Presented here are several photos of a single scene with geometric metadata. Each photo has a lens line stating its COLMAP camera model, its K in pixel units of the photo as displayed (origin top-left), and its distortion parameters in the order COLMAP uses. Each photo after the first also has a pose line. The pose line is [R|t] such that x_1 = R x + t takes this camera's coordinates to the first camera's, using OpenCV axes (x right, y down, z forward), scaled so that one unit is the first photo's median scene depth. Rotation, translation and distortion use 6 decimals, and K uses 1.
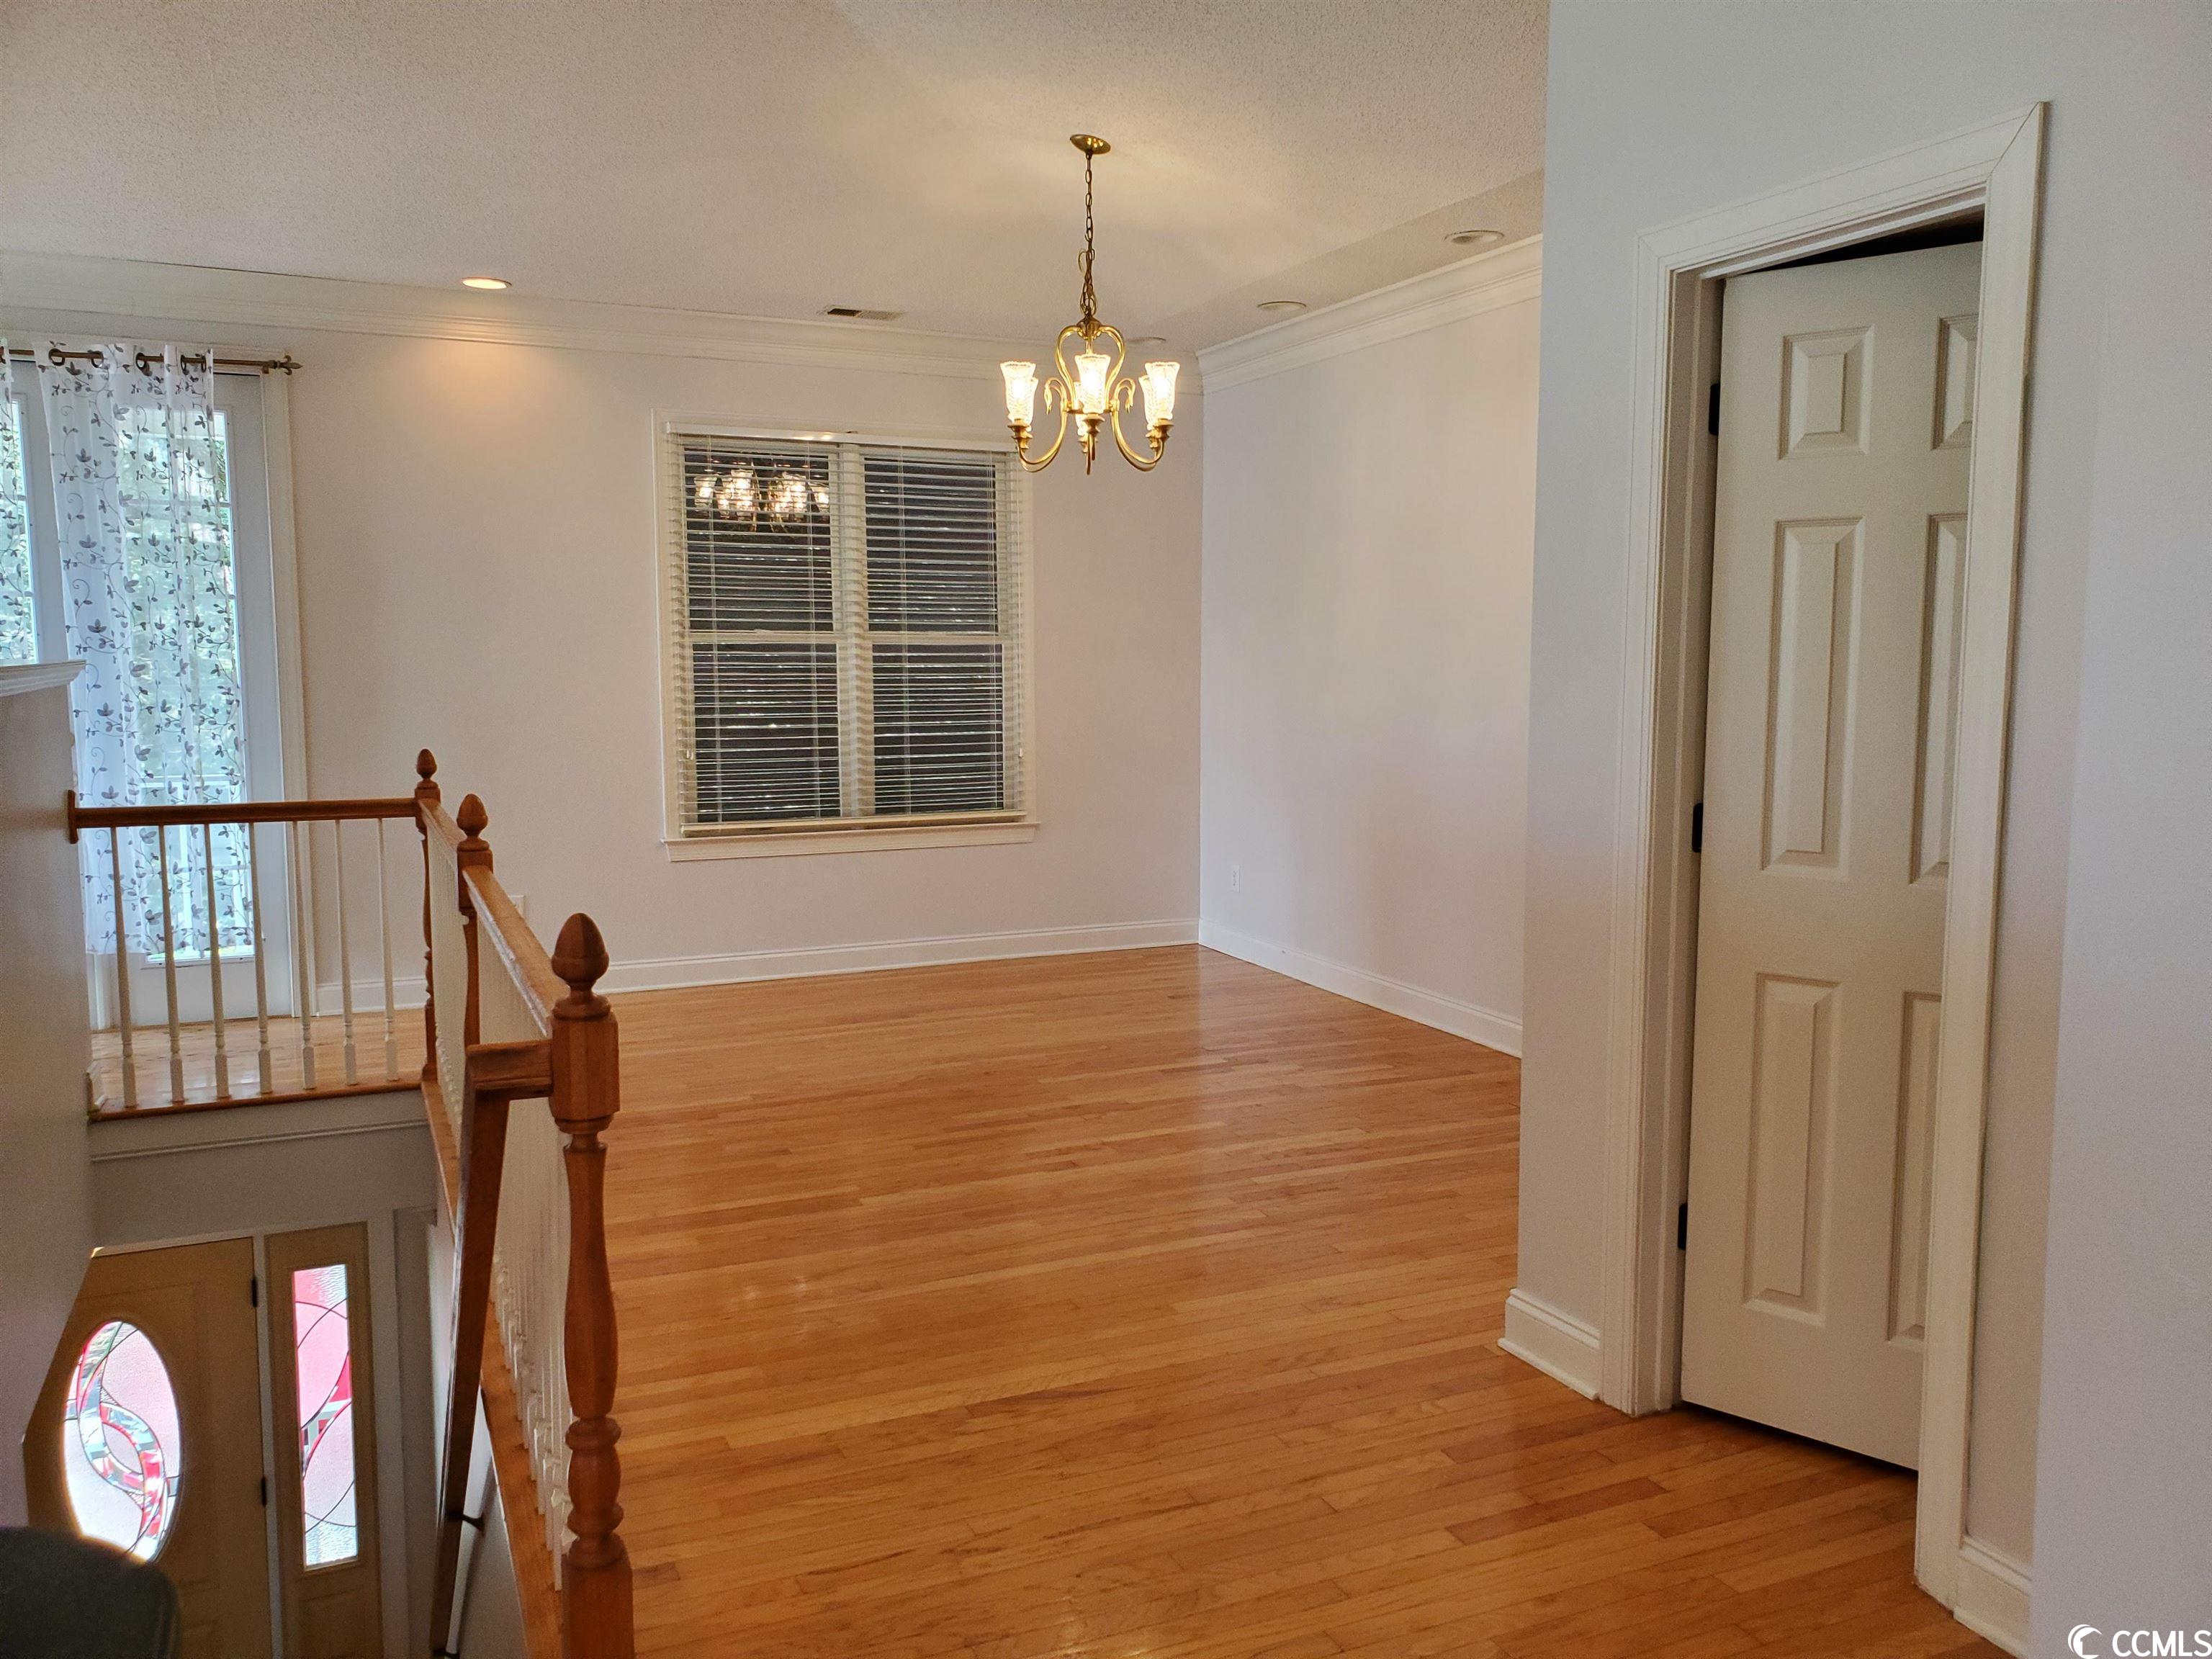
lens RADIAL K [[1720.8, 0, 1121.3], [0, 1720.8, 809.1], [0, 0, 1]] dist [-0.003510, 0.048131]
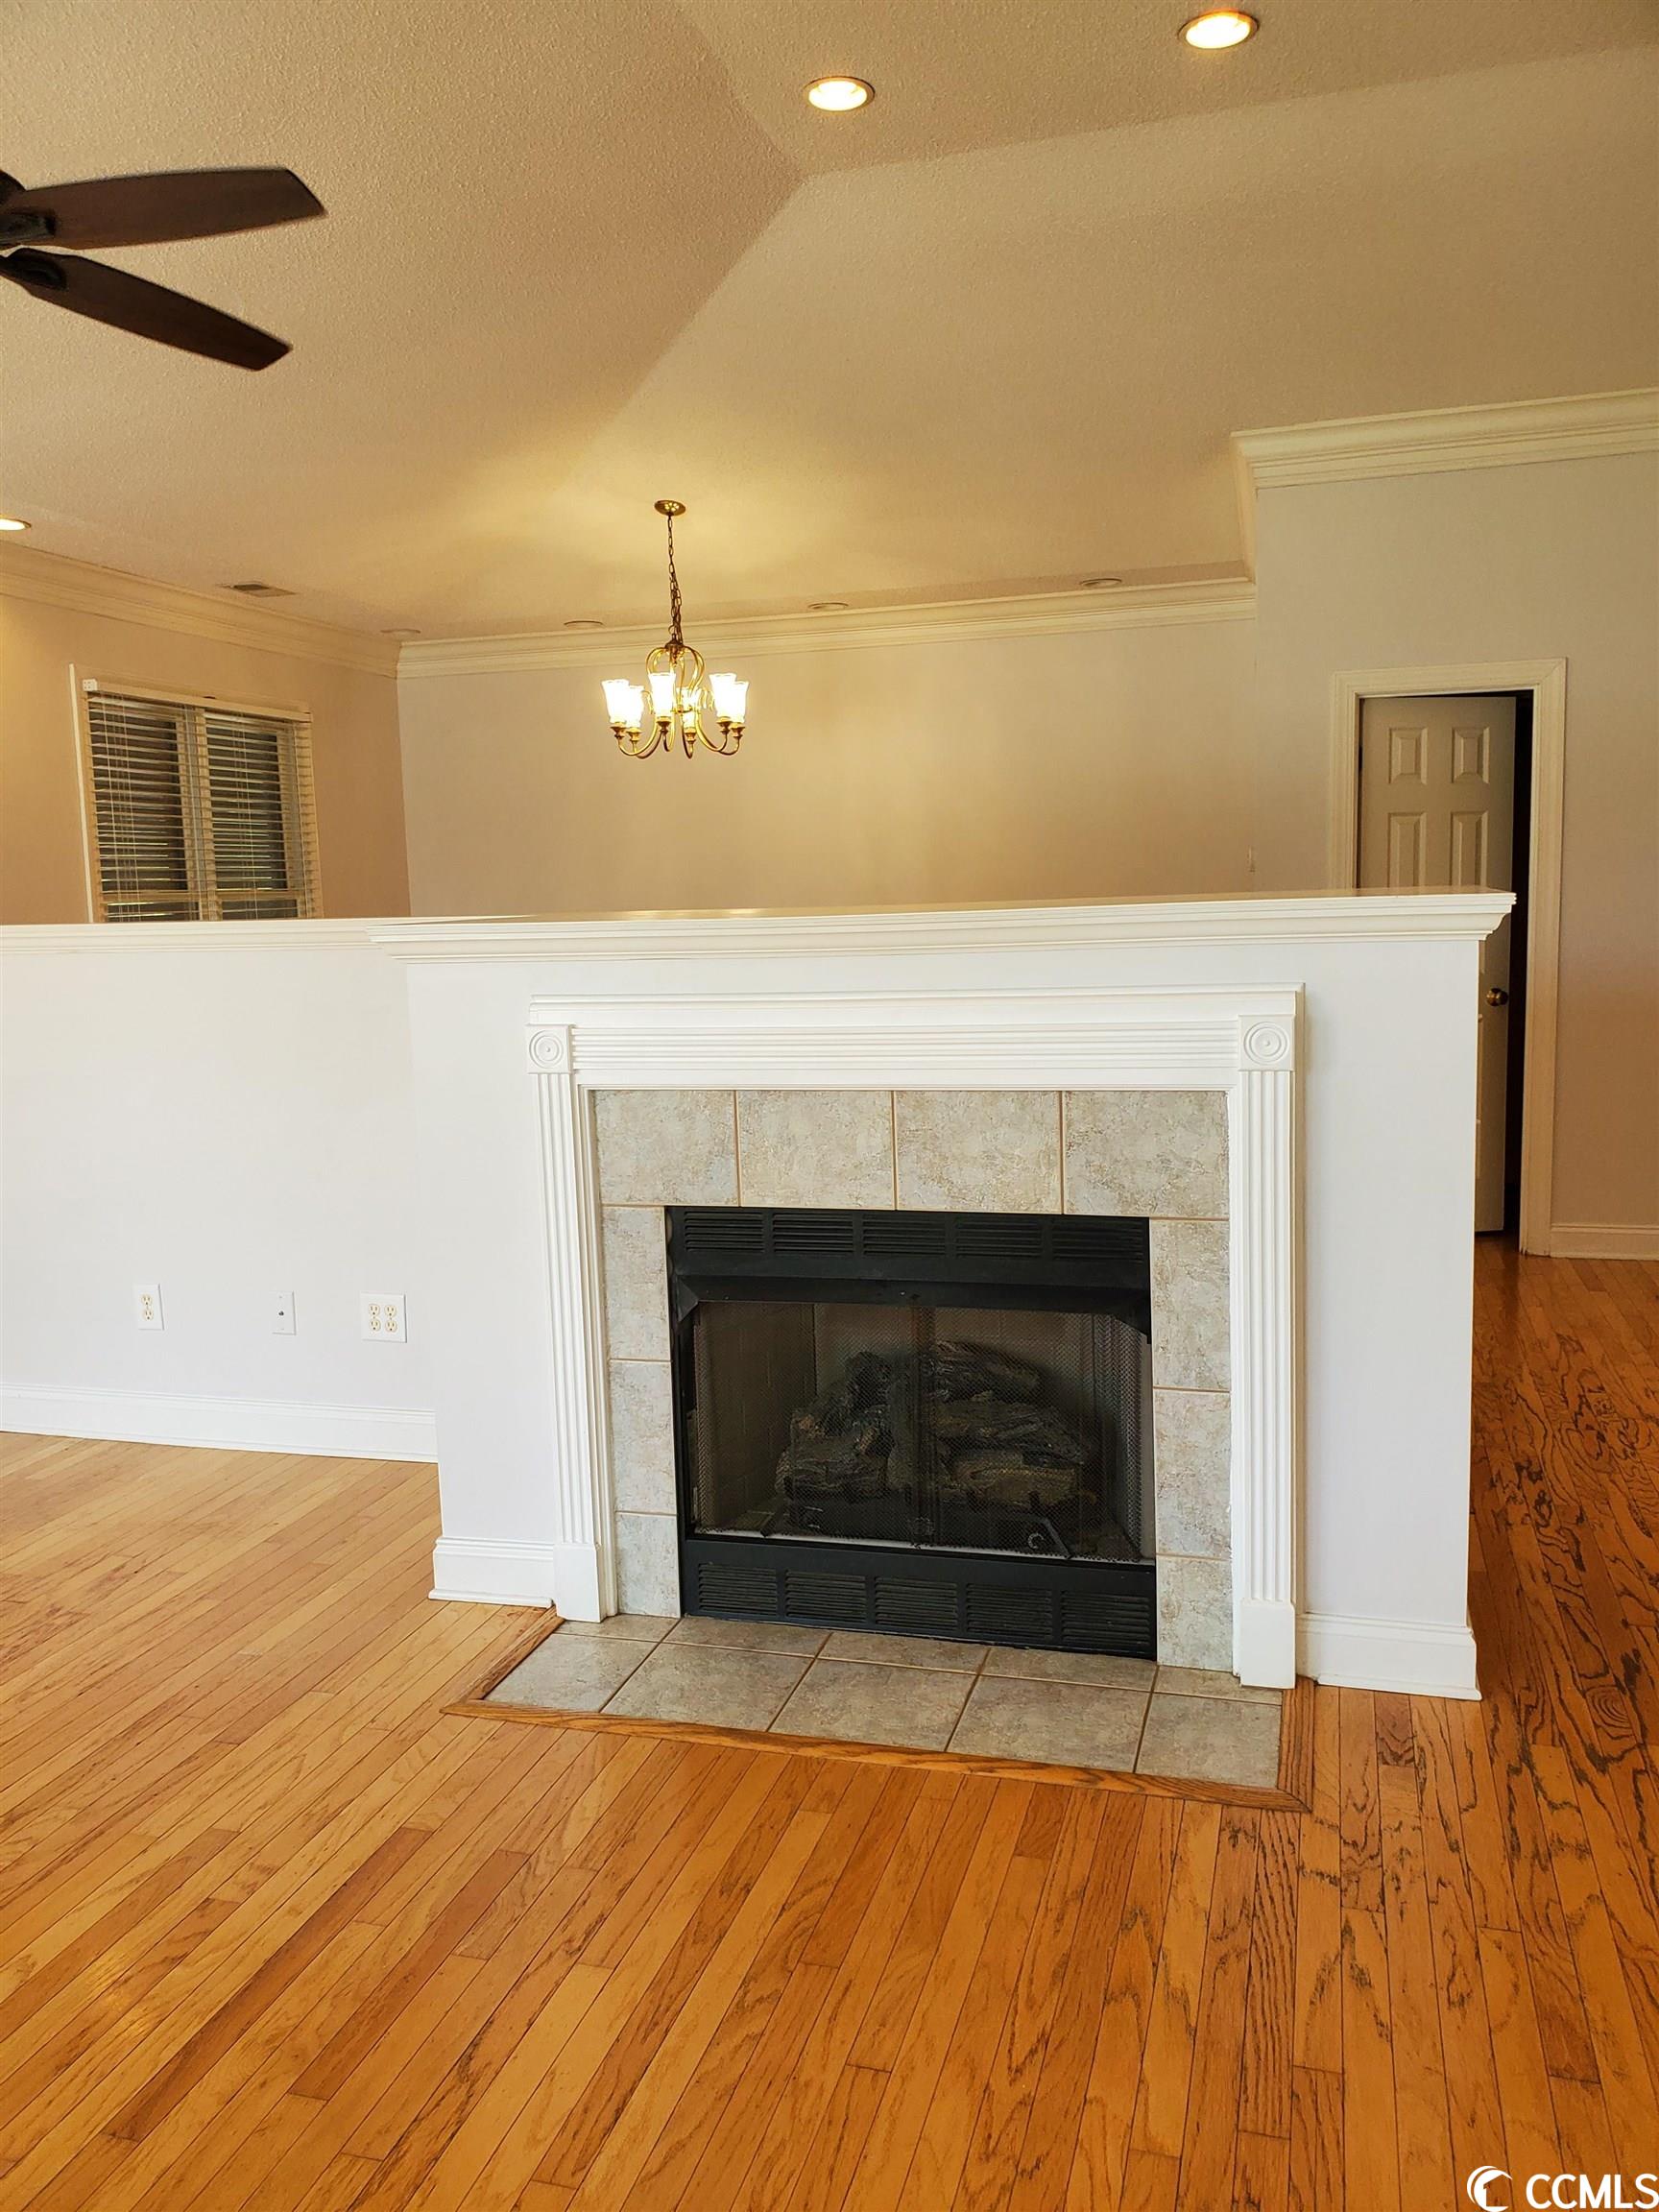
lens RADIAL K [[1742.3, 0, 829.5], [0, 1742.3, 1106.0], [0, 0, 1]] dist [-0.063294, 0.150760]
pose [[0.652931, -0.114892, 0.748653, -0.949026], [0.098759, 0.992904, 0.066244, -0.009304], [-0.750951, 0.030683, 0.659644, 0.059484]]
